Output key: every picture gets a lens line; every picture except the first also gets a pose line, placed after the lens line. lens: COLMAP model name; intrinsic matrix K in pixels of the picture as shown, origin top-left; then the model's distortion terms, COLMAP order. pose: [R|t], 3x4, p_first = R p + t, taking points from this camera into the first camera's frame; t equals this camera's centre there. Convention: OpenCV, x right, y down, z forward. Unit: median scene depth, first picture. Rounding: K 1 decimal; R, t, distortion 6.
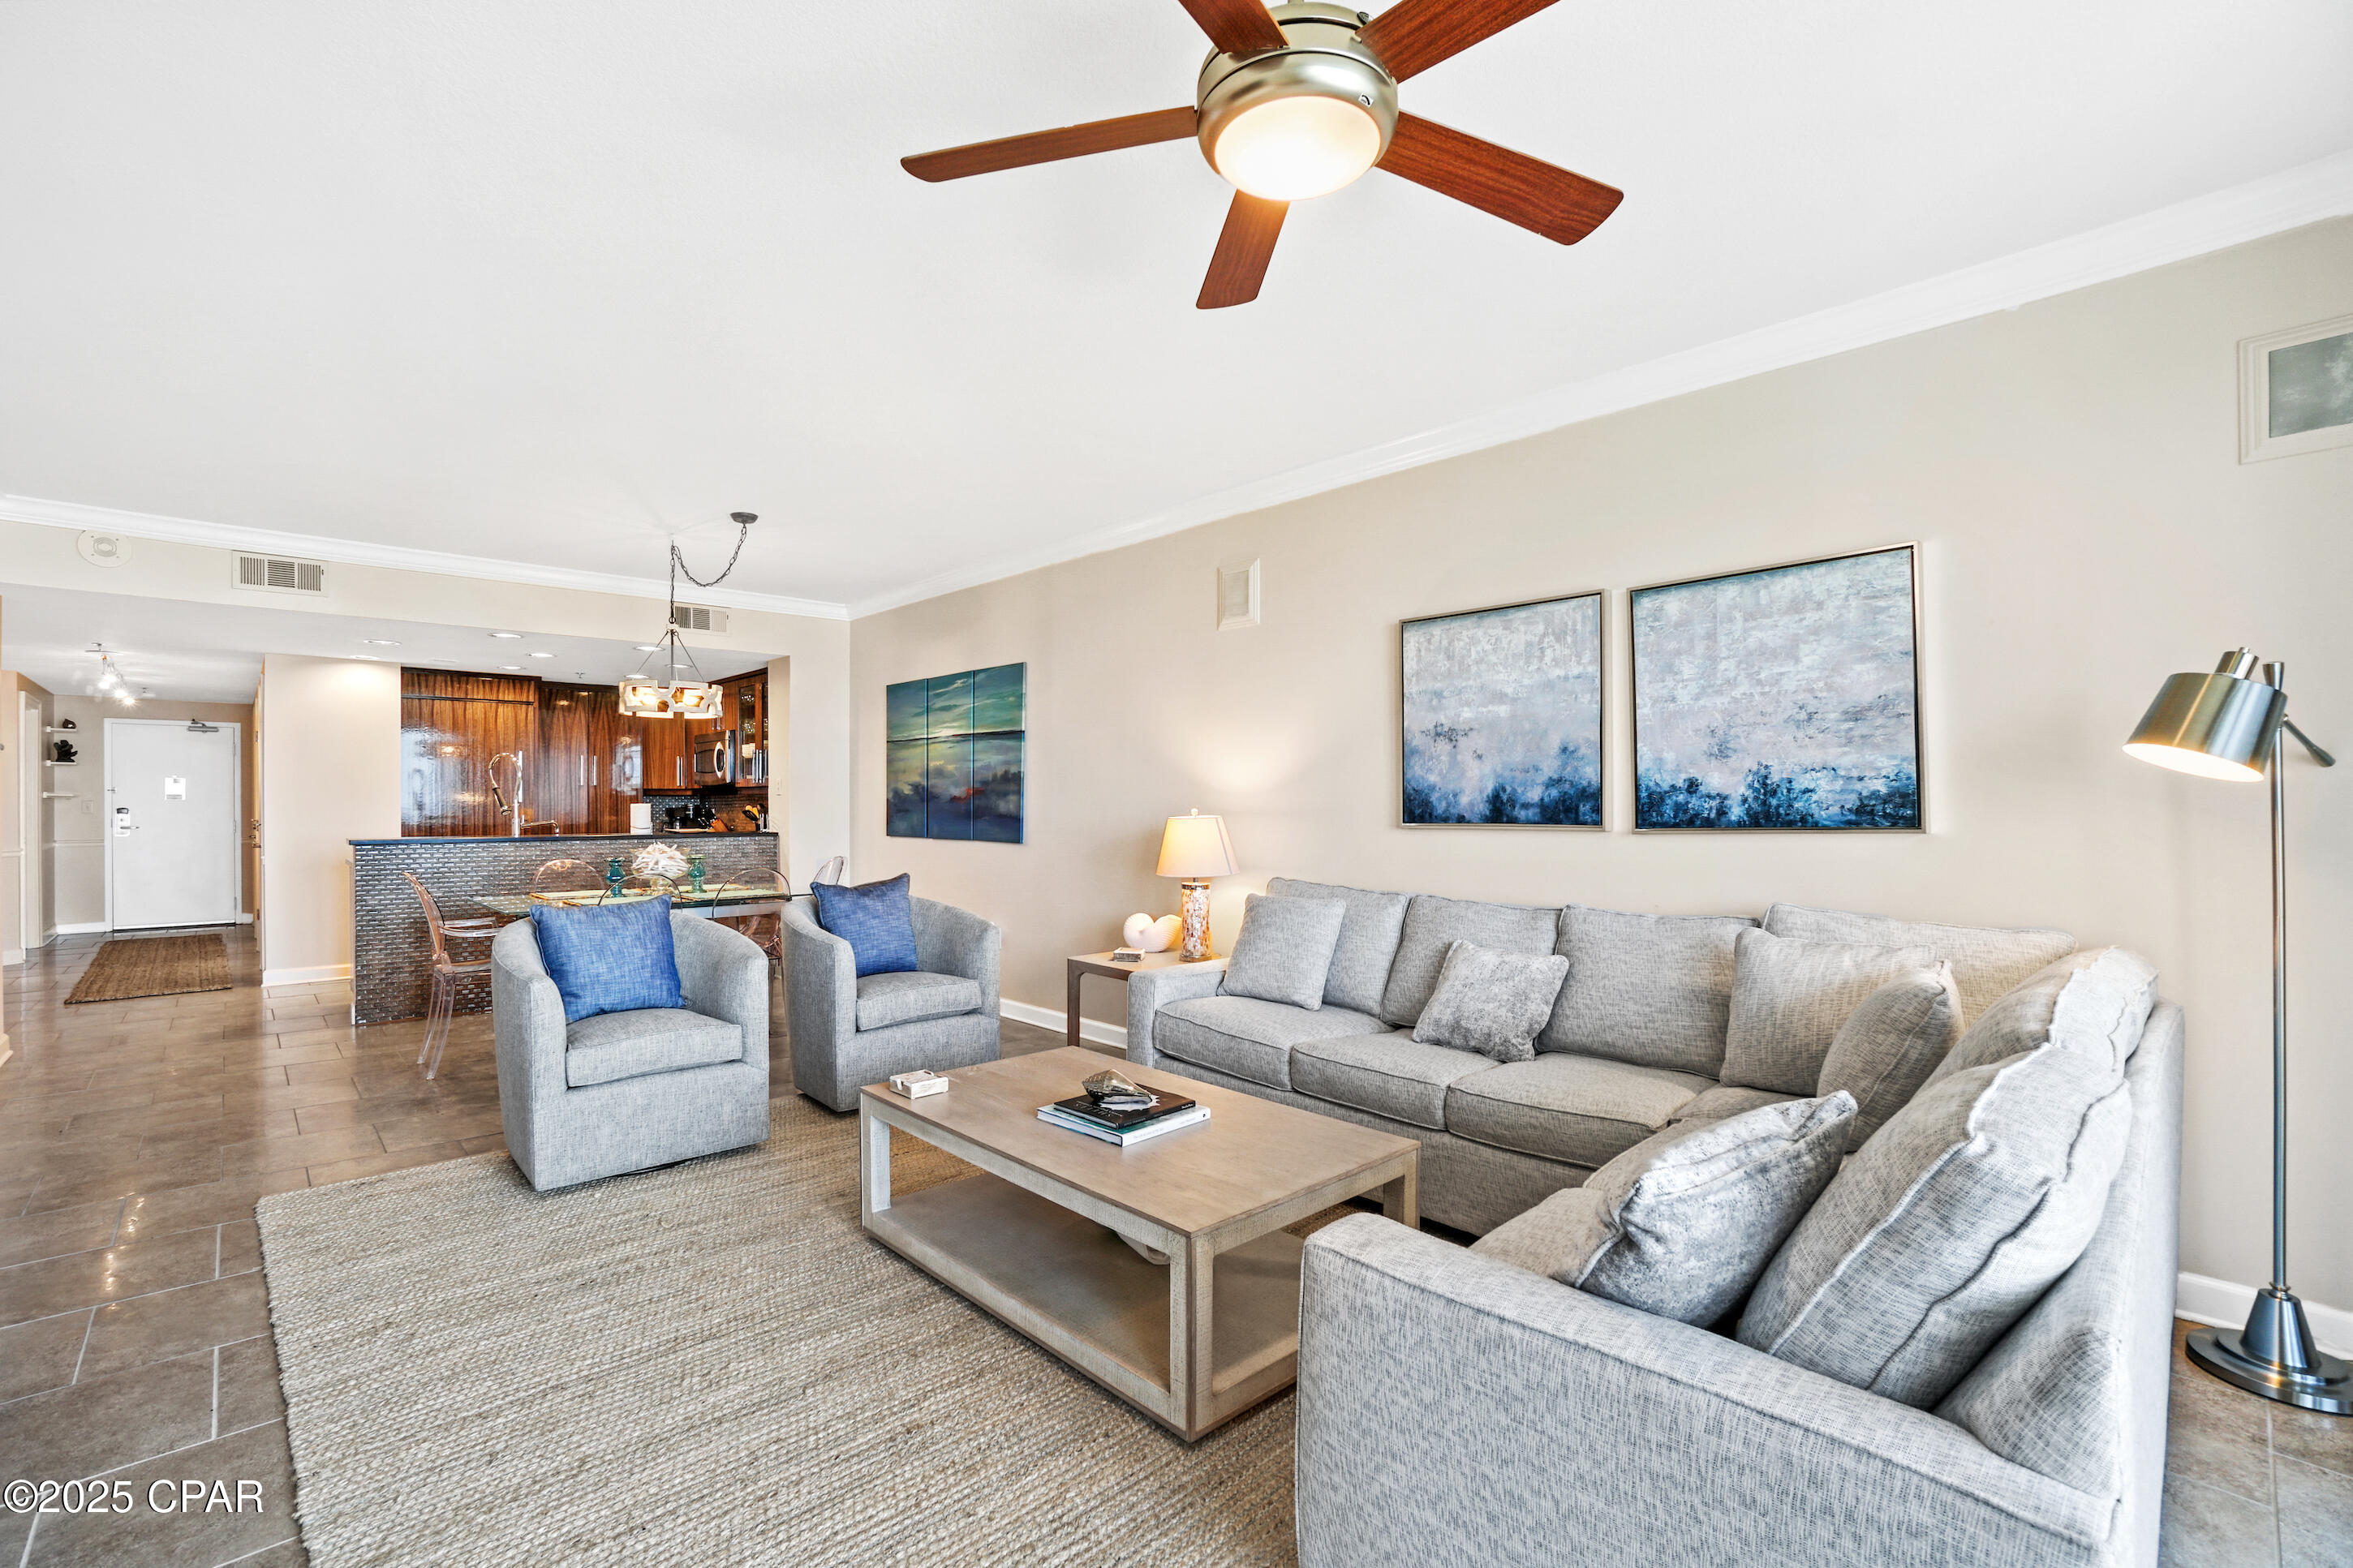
lens RADIAL K [[1040.8, 0, 1136.7], [0, 1040.8, 798.3], [0, 0, 1]] dist [-0.068849, 0.024526]
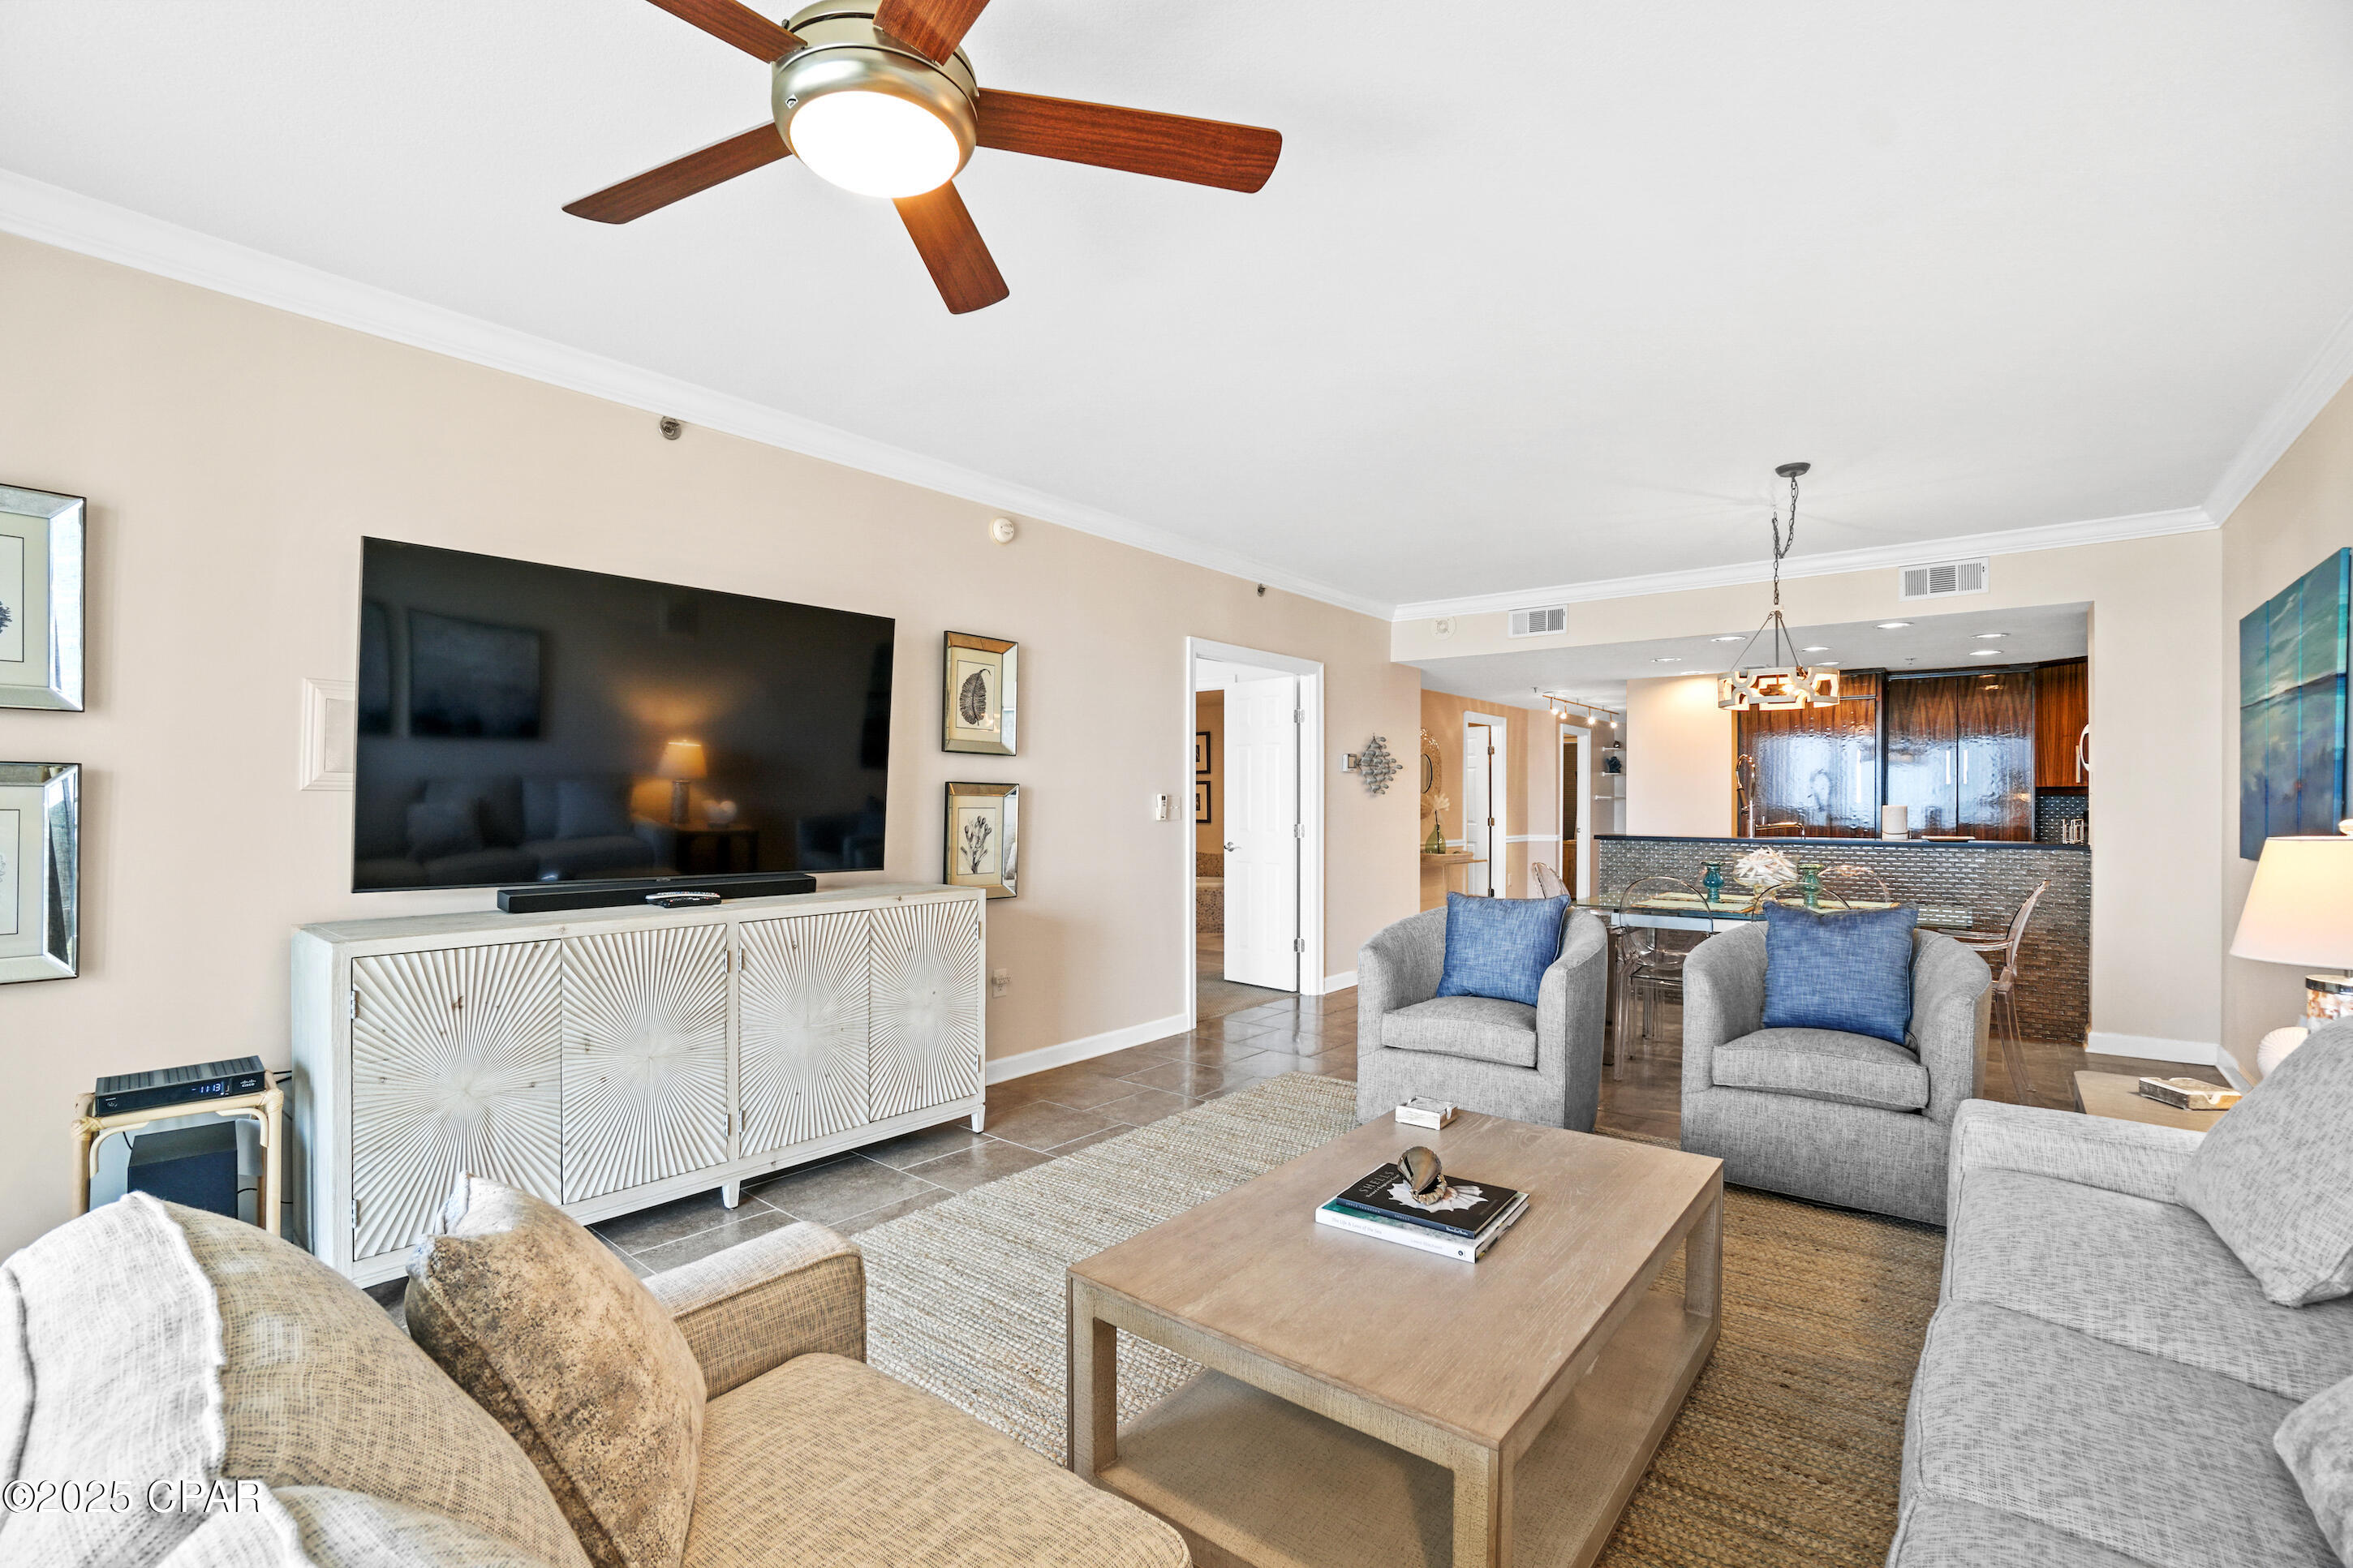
lens RADIAL K [[1035.6, 0, 1159.9], [0, 1035.6, 783.8], [0, 0, 1]] dist [-0.059414, 0.025197]
pose [[0.140457, -0.015971, -0.989958, 0.522374], [0.003334, 0.999872, -0.015658, -0.001524], [0.990081, -0.001101, 0.140493, 0.503433]]
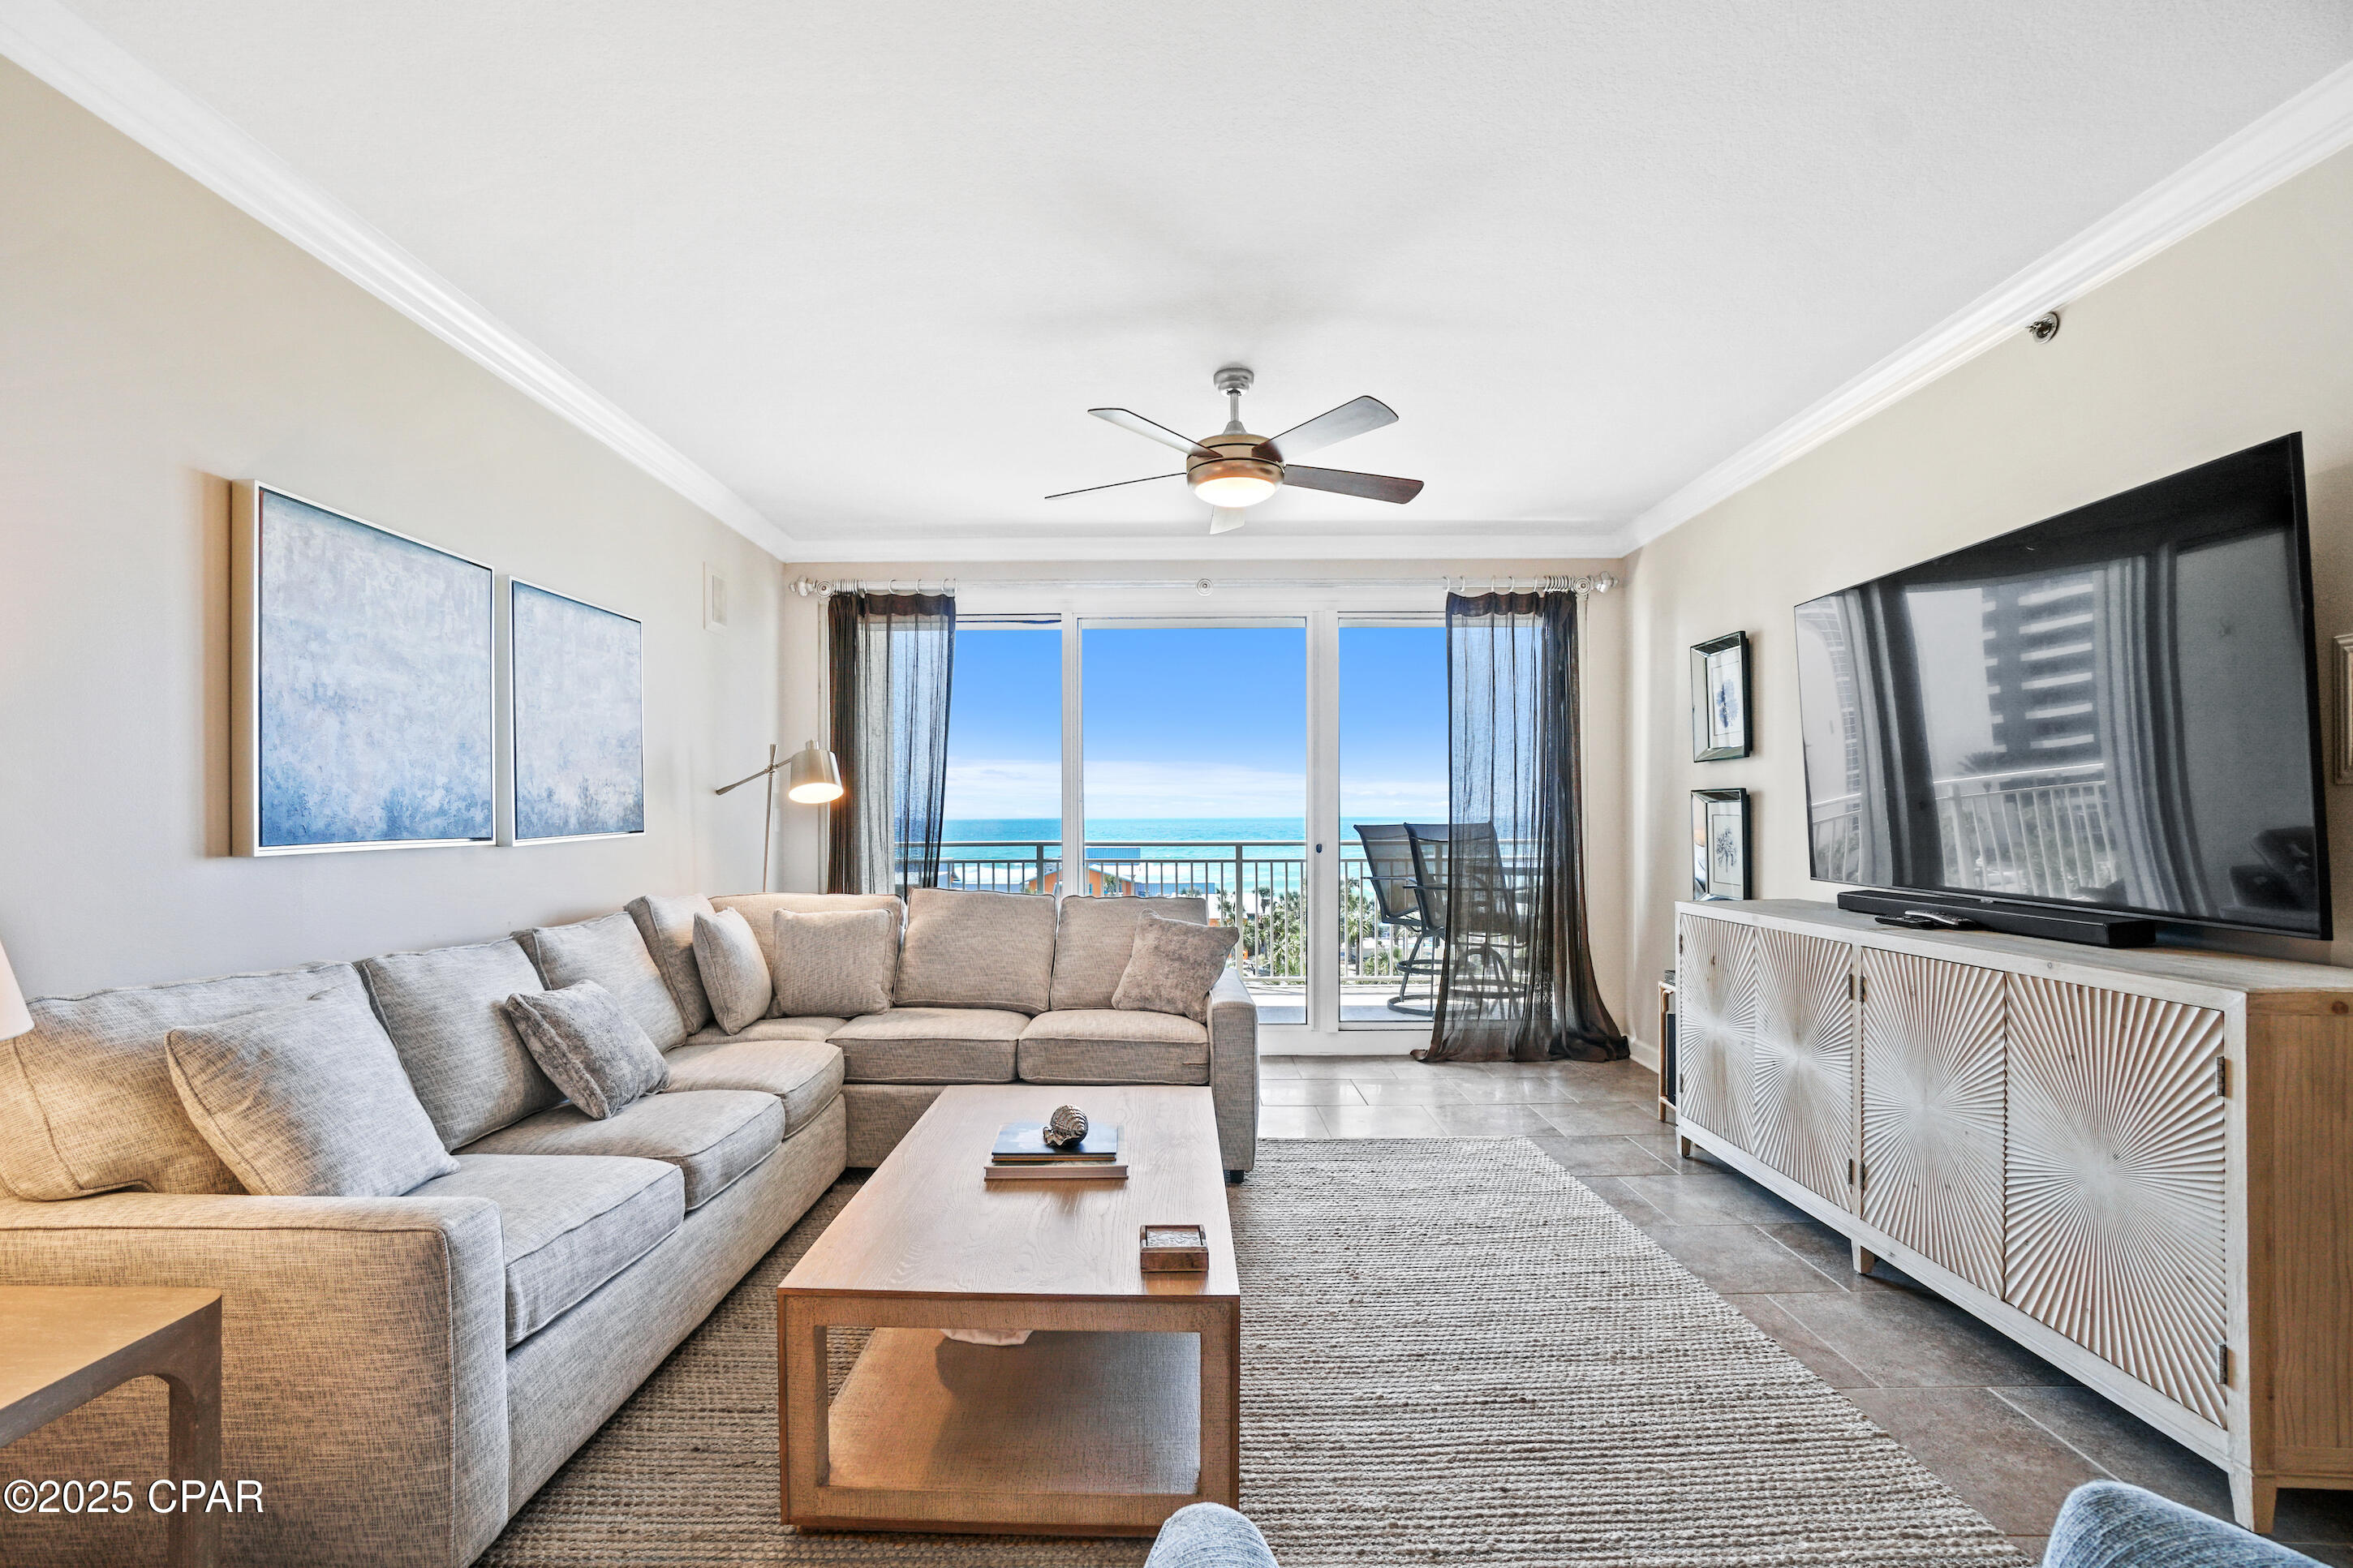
lens RADIAL K [[1048.0, 0, 1147.6], [0, 1048.0, 803.0], [0, 0, 1]] dist [-0.064326, 0.025399]
pose [[-0.725178, 0.010024, 0.688489, -0.508788], [-0.001378, 0.999871, -0.016009, 0.009327], [-0.688561, -0.012558, -0.725070, 1.164595]]
